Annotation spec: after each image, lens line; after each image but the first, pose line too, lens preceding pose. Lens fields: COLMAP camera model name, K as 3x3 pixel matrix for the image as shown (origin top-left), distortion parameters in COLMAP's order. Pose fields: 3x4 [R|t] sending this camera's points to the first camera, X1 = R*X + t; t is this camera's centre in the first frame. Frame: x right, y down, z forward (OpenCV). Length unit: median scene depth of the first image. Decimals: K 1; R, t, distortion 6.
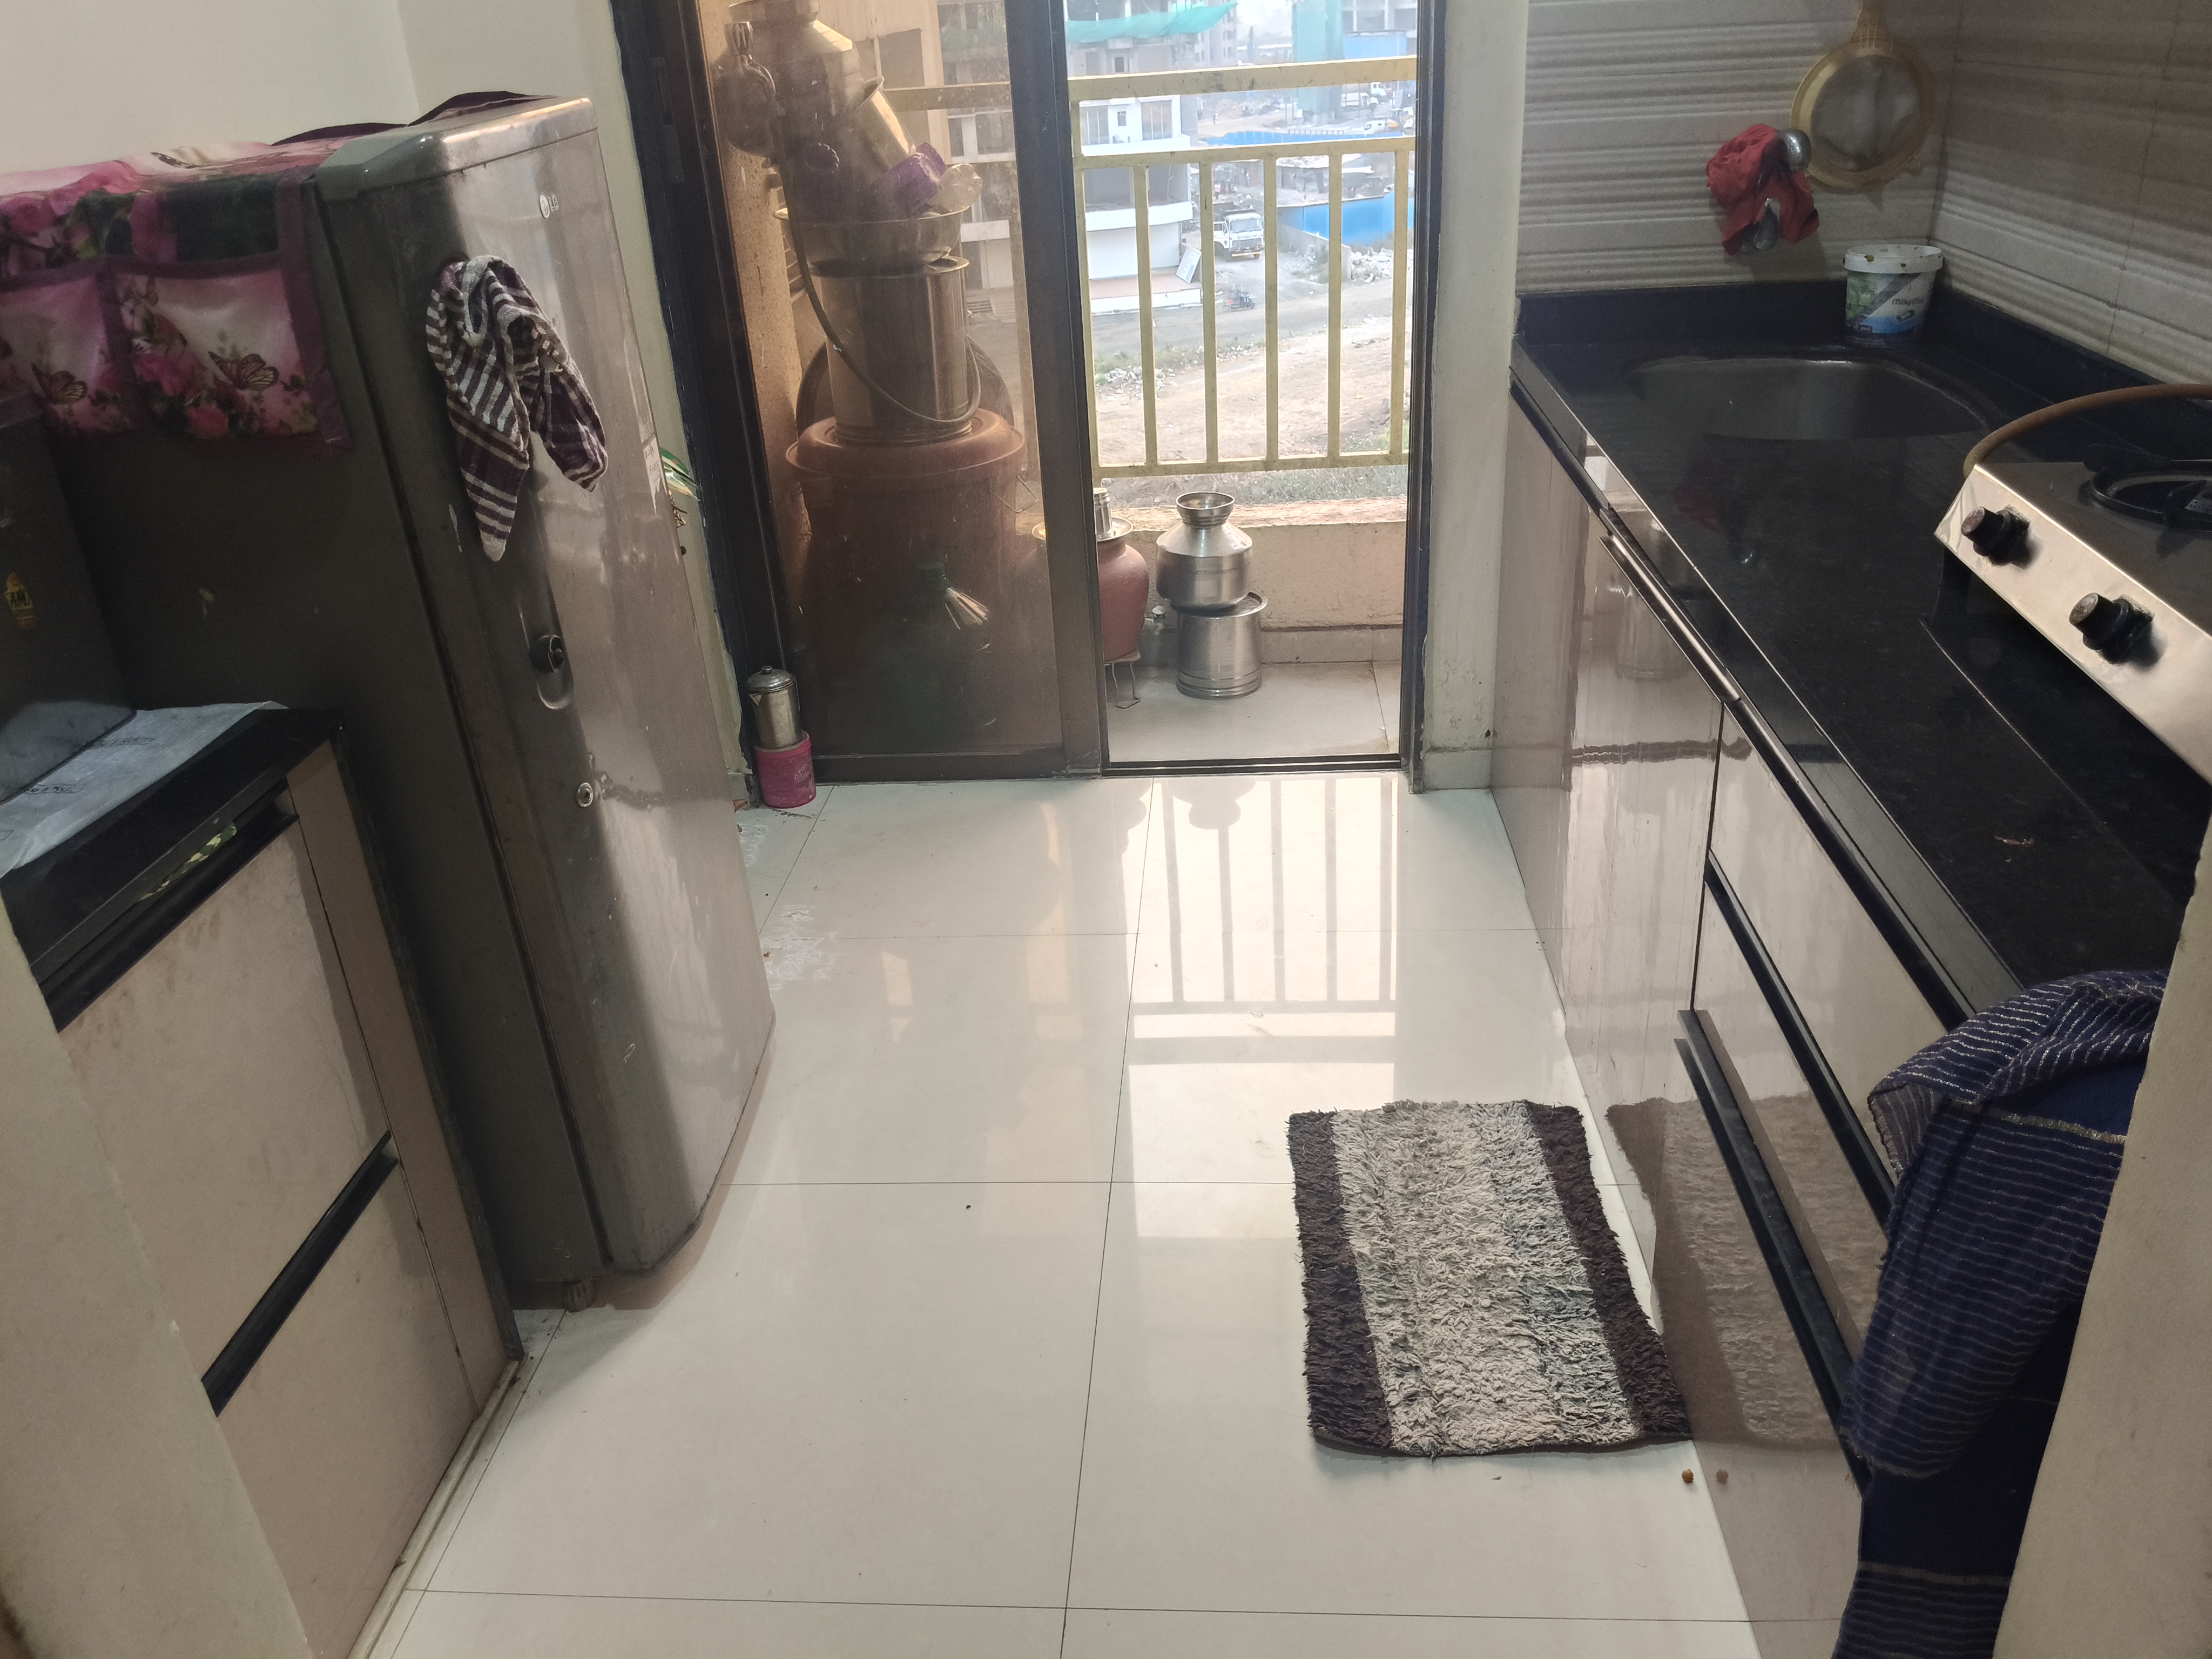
lens RADIAL K [[1716.0, 0, 1095.5], [0, 1716.0, 837.2], [0, 0, 1]] dist [0.051689, -0.110022]
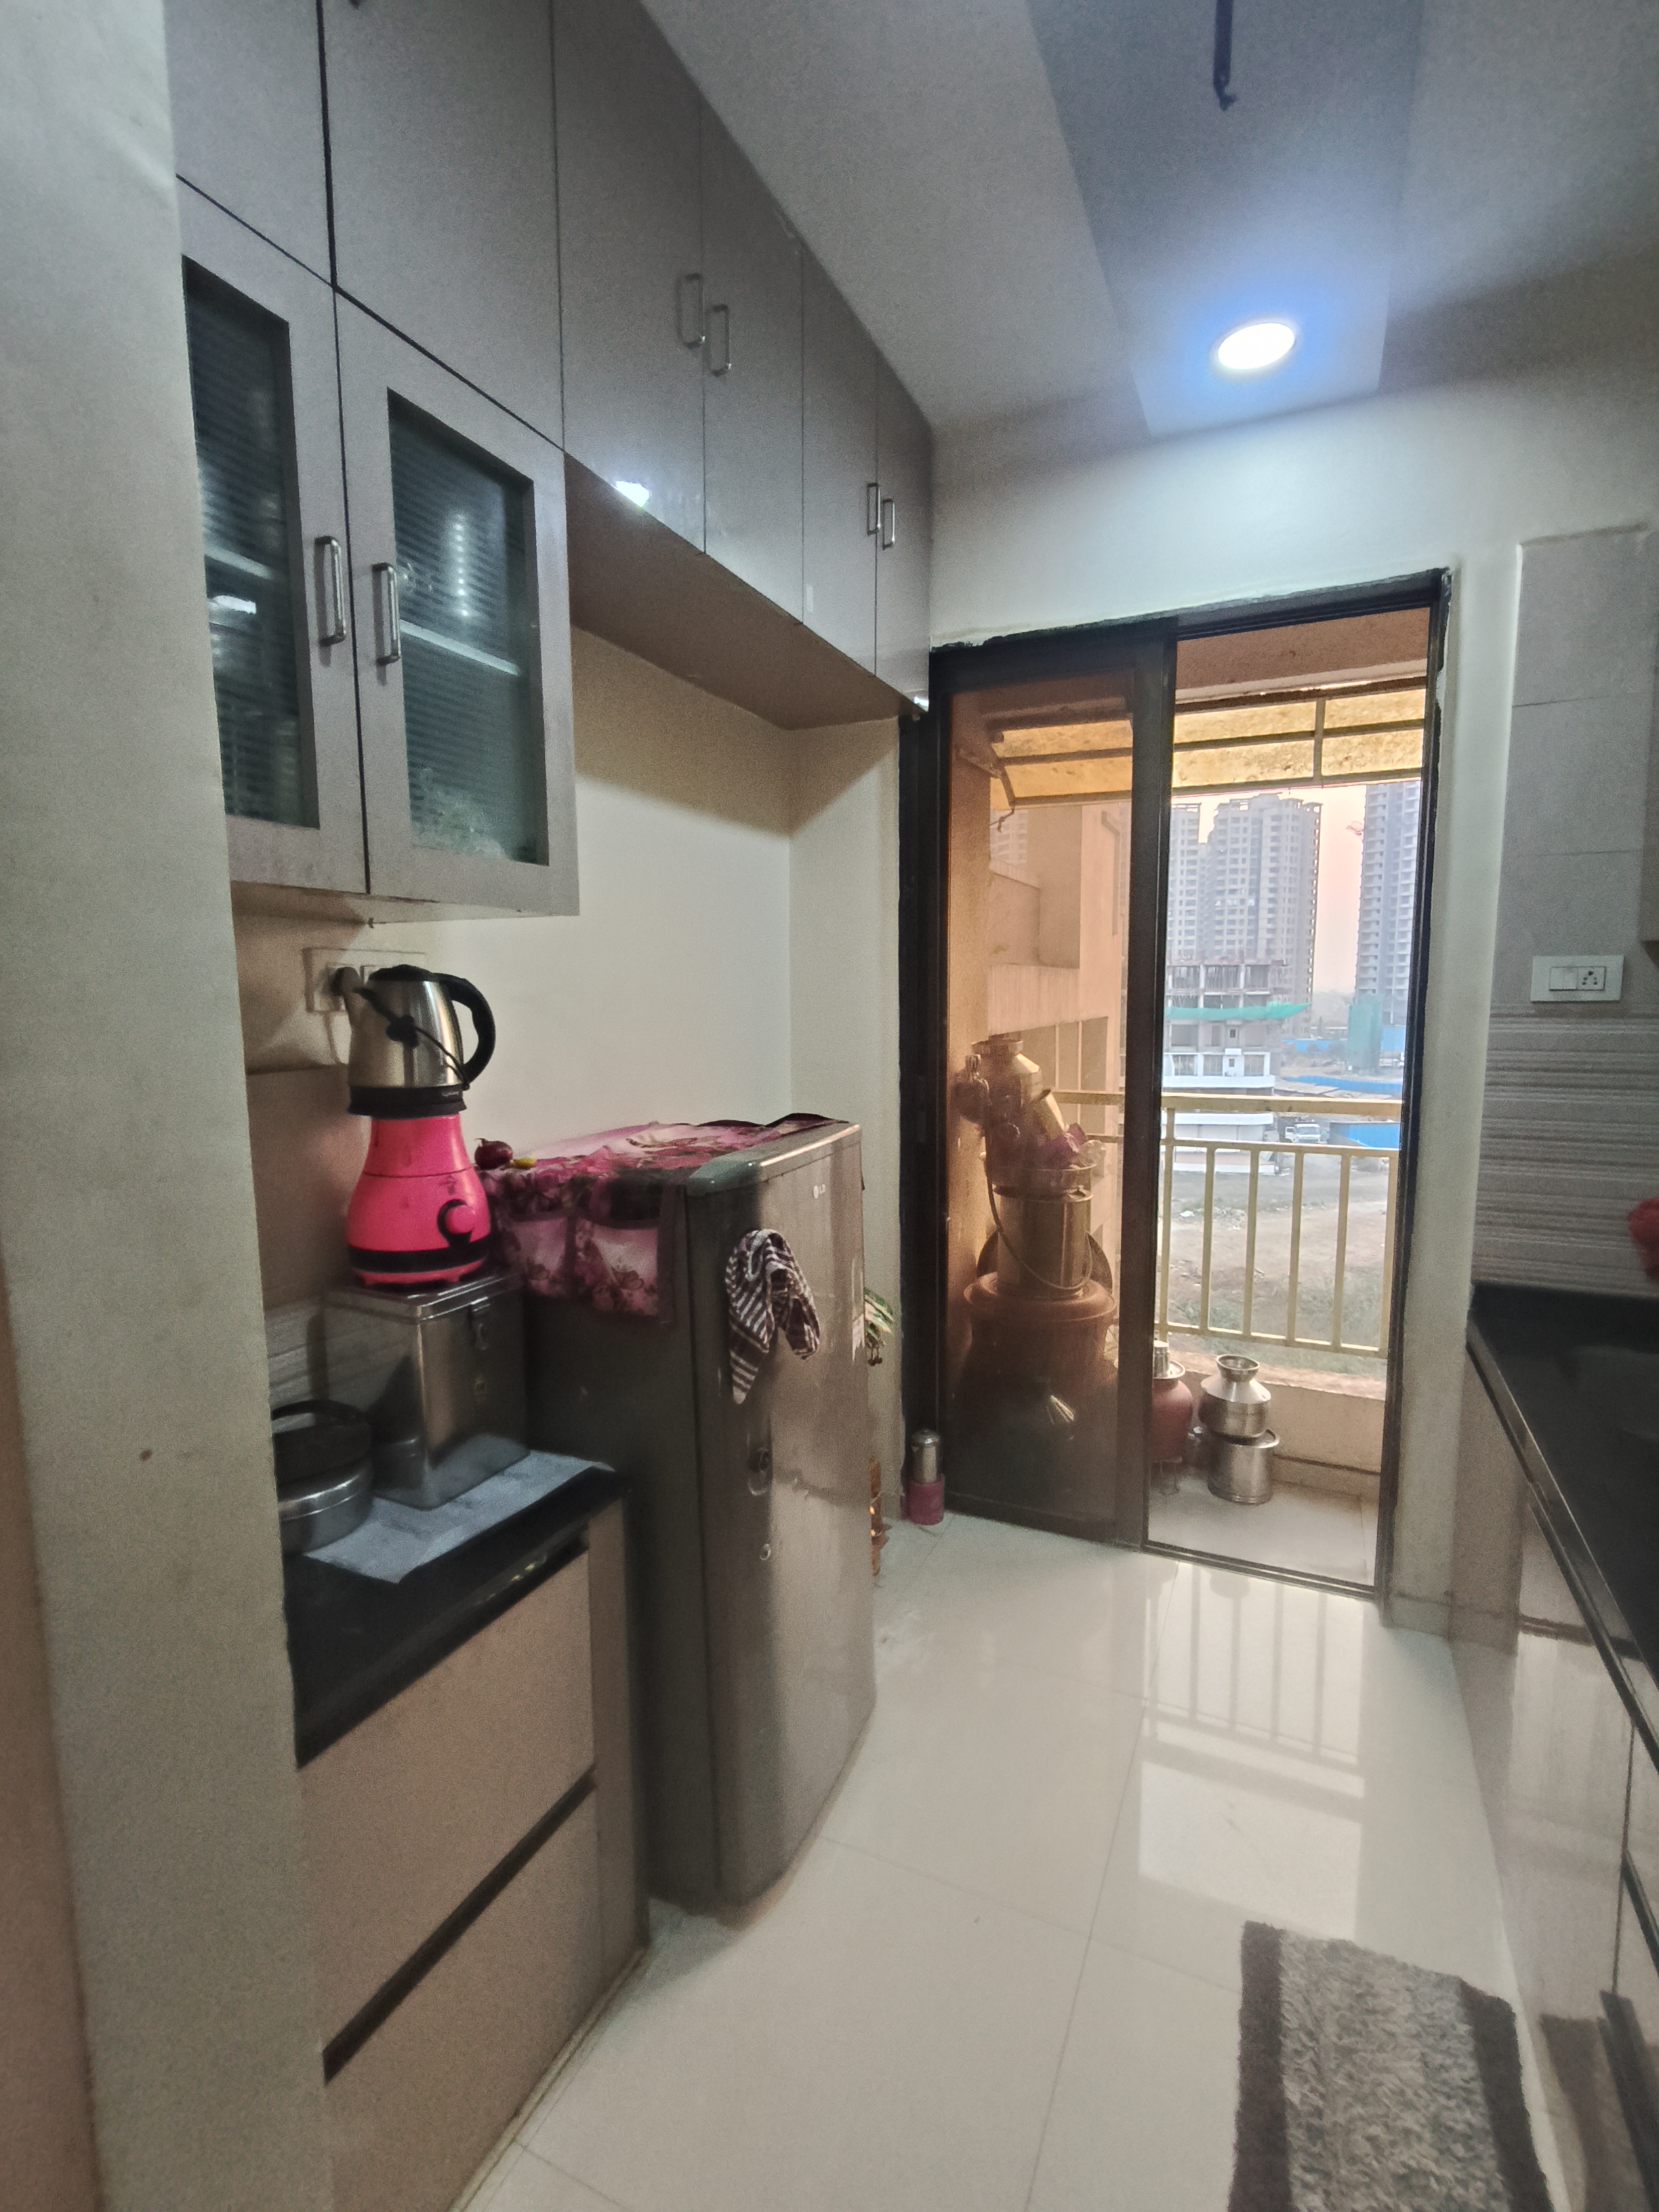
lens RADIAL K [[1041.7, 0, 832.6], [0, 1041.7, 1107.9], [0, 0, 1]] dist [0.004919, 0.001249]
pose [[0.935457, 0.096139, -0.340113, 0.034633], [-0.201650, 0.935481, -0.290193, -0.110908], [0.290270, 0.340047, 0.894489, 0.028455]]
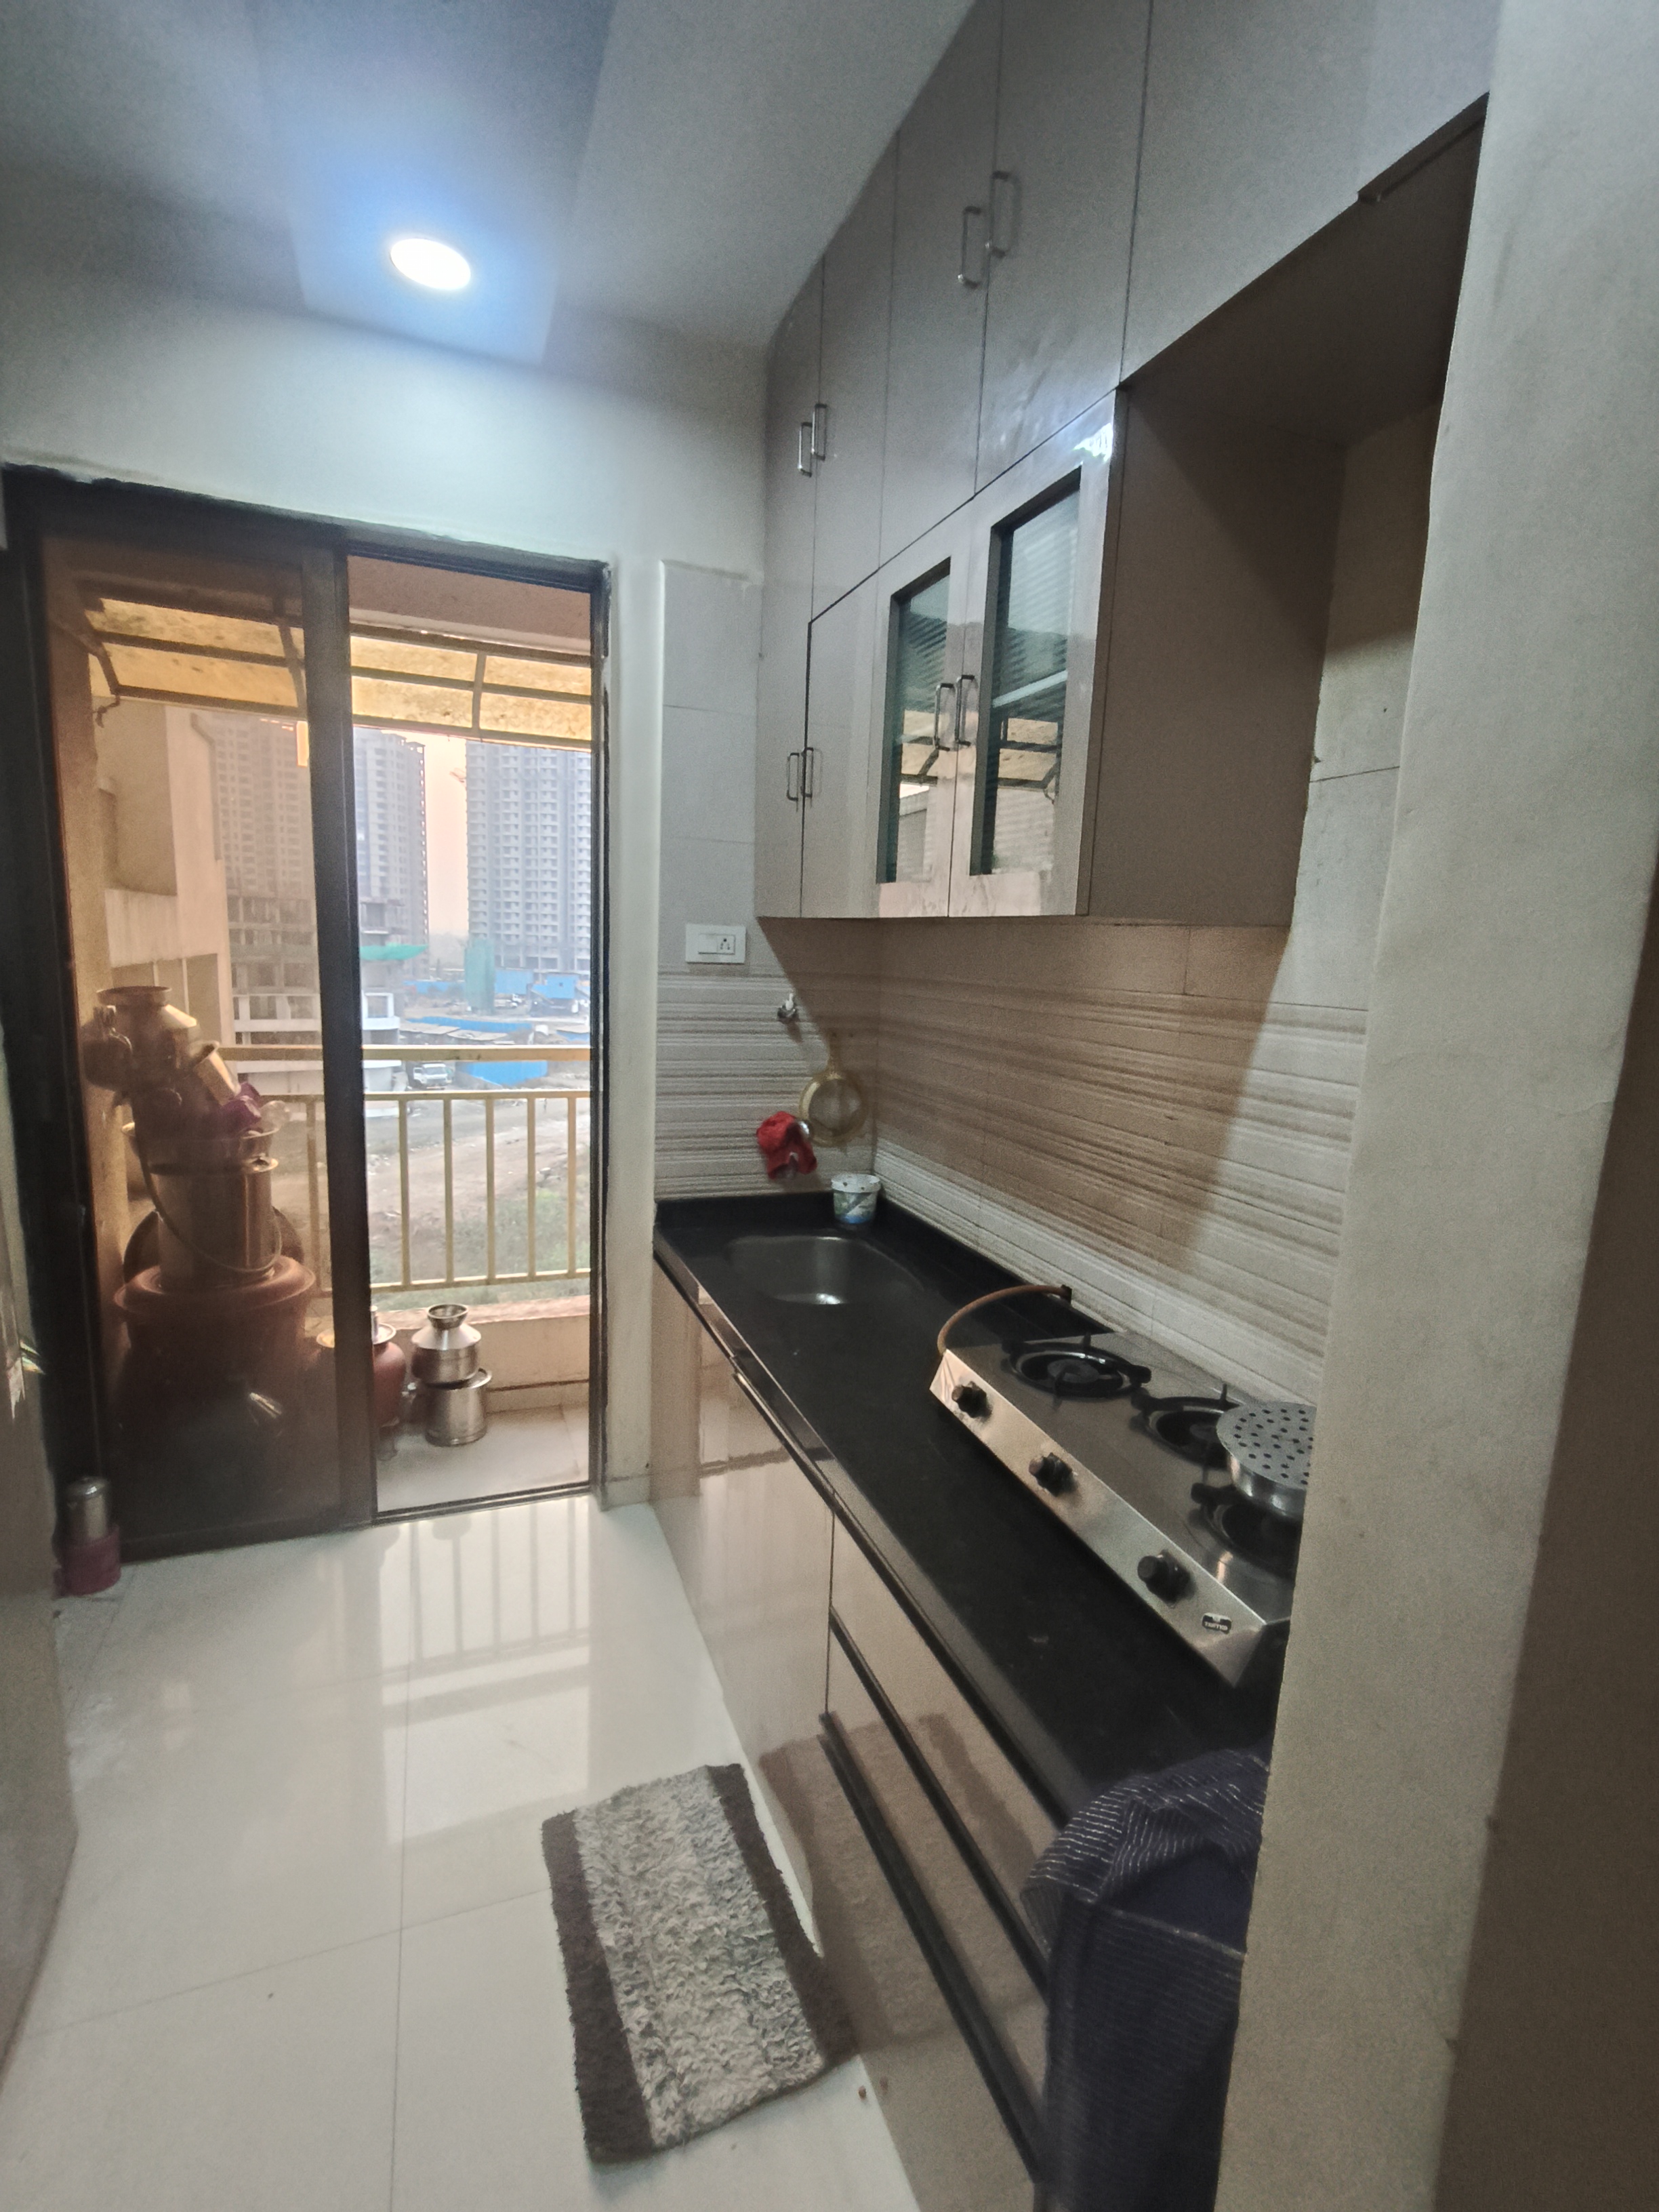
lens RADIAL K [[1041.7, 0, 835.6], [0, 1041.7, 1117.4], [0, 0, 1]] dist [0.004919, 0.001249]
pose [[0.899057, 0.027321, 0.436978, -0.052922], [0.102005, 0.957516, -0.269735, -0.122614], [-0.425783, 0.287082, 0.858075, 0.040119]]
